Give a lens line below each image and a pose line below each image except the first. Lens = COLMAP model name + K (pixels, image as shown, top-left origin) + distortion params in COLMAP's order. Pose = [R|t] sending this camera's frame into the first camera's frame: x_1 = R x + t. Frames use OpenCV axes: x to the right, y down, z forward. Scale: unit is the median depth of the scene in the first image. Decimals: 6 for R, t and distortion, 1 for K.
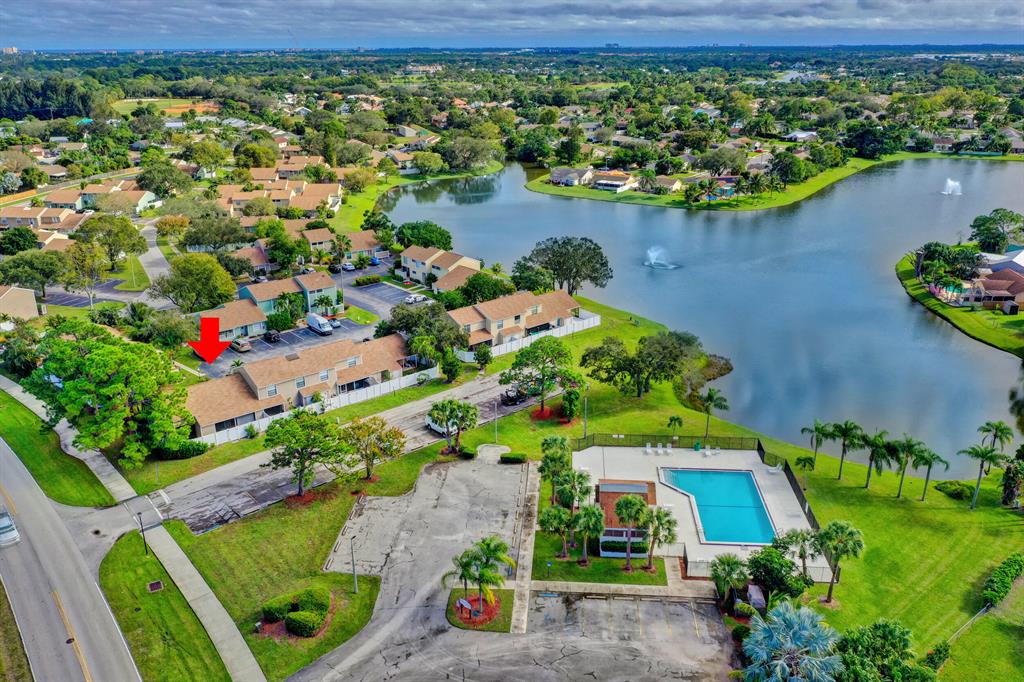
lens RADIAL K [[811.9, 0, 512.0], [0, 811.9, 341.0], [0, 0, 1]] dist [-0.002944, -0.002468]
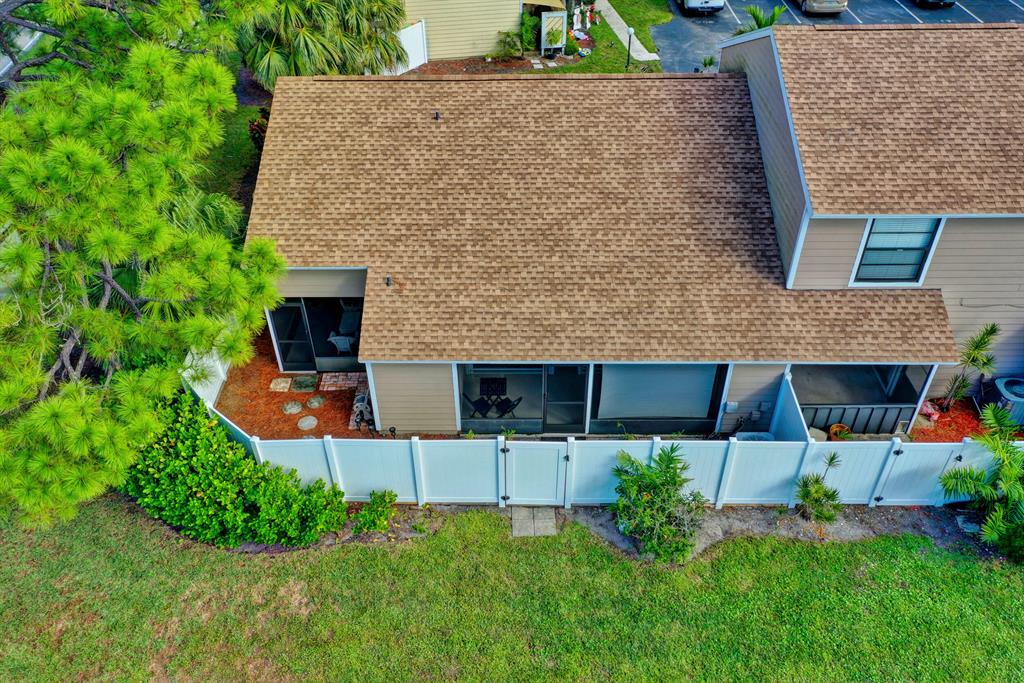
lens RADIAL K [[811.9, 0, 512.0], [0, 811.9, 341.5], [0, 0, 1]] dist [-0.002944, -0.002468]
pose [[0.754407, 0.408299, -0.513967, -0.212512], [-0.211920, 0.892570, 0.398005, 0.025453], [0.621257, -0.191338, 0.759888, 0.667664]]
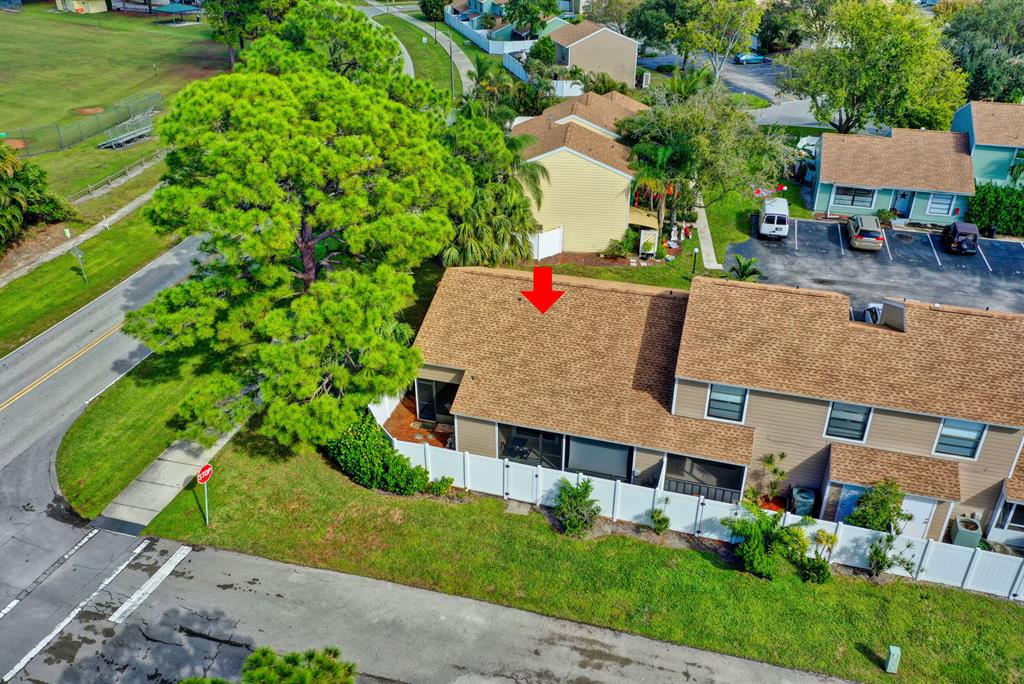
lens RADIAL K [[810.4, 0, 516.2], [0, 810.4, 342.9], [0, 0, 1]] dist [-0.002649, -0.002139]
pose [[0.545433, 0.412909, -0.729390, -0.113829], [-0.285282, 0.909731, 0.301669, -0.016319], [0.788110, 0.043541, 0.613992, 0.611185]]
